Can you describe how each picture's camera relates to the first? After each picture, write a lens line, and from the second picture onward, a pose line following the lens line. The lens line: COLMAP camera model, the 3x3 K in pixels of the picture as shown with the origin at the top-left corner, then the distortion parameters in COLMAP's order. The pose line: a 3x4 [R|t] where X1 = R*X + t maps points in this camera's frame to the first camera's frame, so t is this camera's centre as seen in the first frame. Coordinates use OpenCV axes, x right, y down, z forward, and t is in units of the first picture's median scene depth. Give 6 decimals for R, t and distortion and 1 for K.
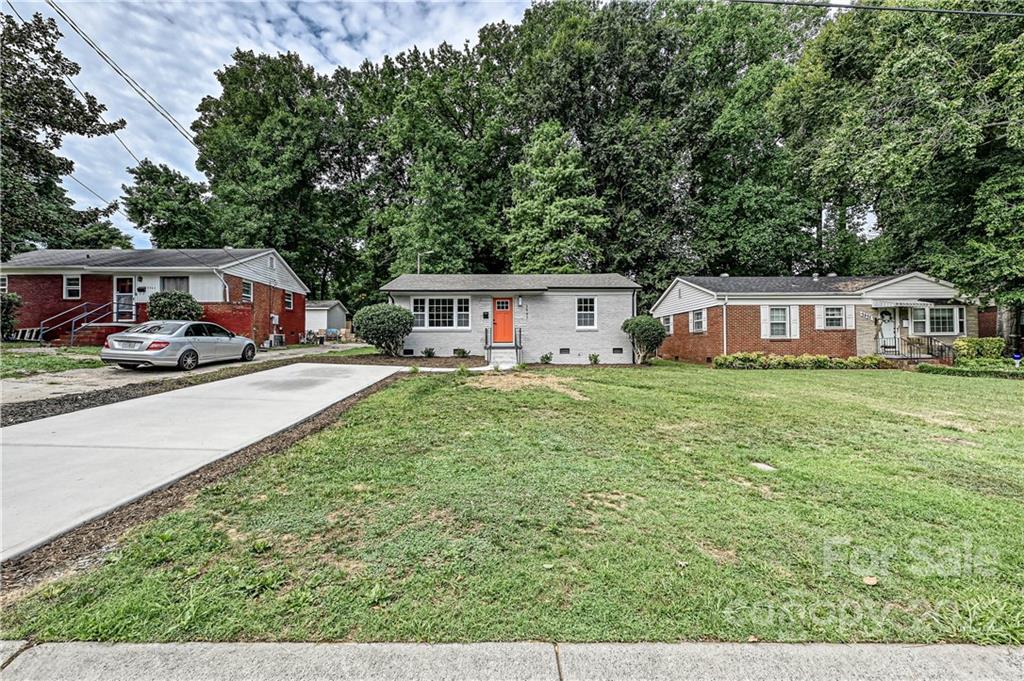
lens RADIAL K [[407.4, 0, 511.0], [0, 407.4, 339.3], [0, 0, 1]] dist [-0.001132, -0.000224]
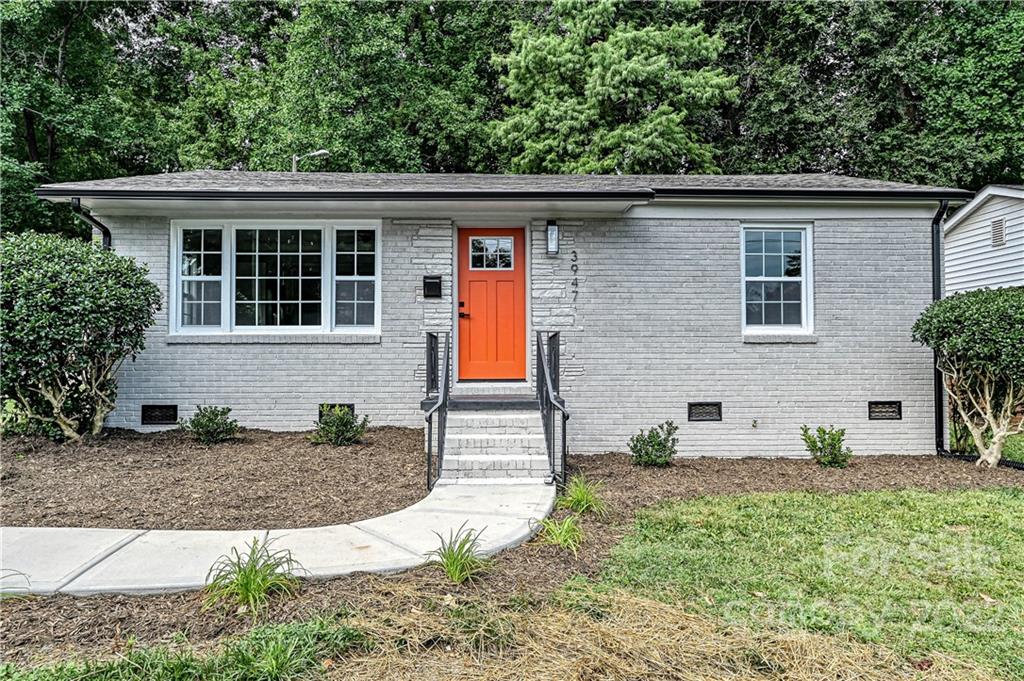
lens RADIAL K [[683.3, 0, 512.0], [0, 683.3, 340.5], [0, 0, 1]] dist [0.005472, 0.000238]
pose [[0.999901, 0.002455, 0.013854, -0.012100], [-0.002262, 0.999900, -0.013955, -0.014112], [-0.013887, 0.013923, 0.999807, 0.504635]]
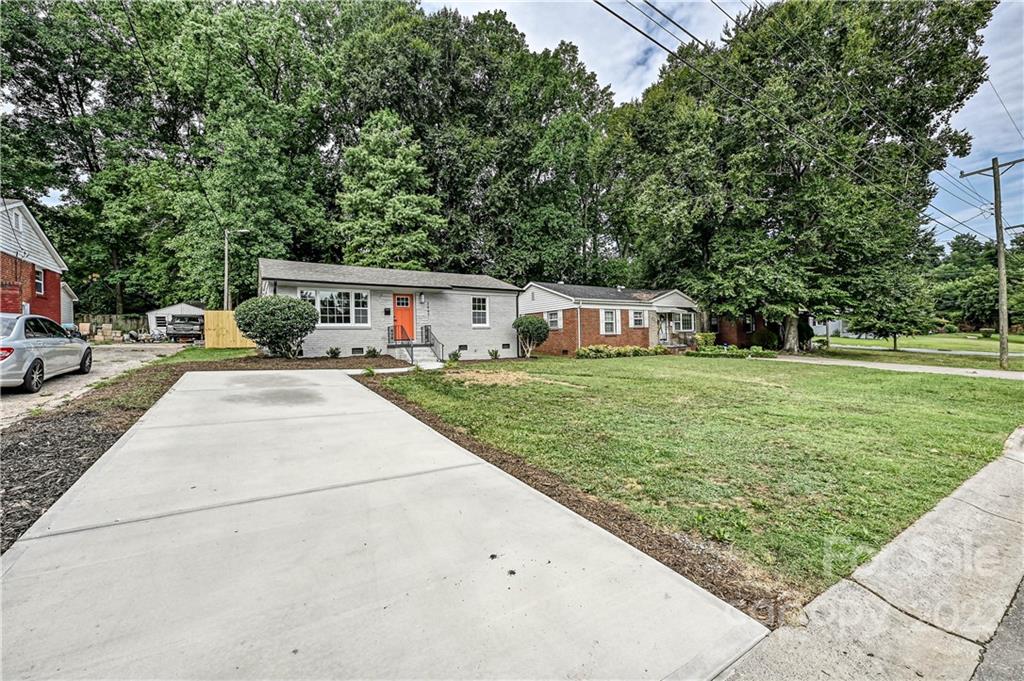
lens RADIAL K [[407.4, 0, 511.0], [0, 407.4, 339.3], [0, 0, 1]] dist [-0.001132, -0.000224]
pose [[0.851722, -0.012361, 0.523848, -0.306686], [0.007428, 0.999906, 0.011518, -0.003494], [-0.523941, -0.005919, 0.851734, 0.040577]]
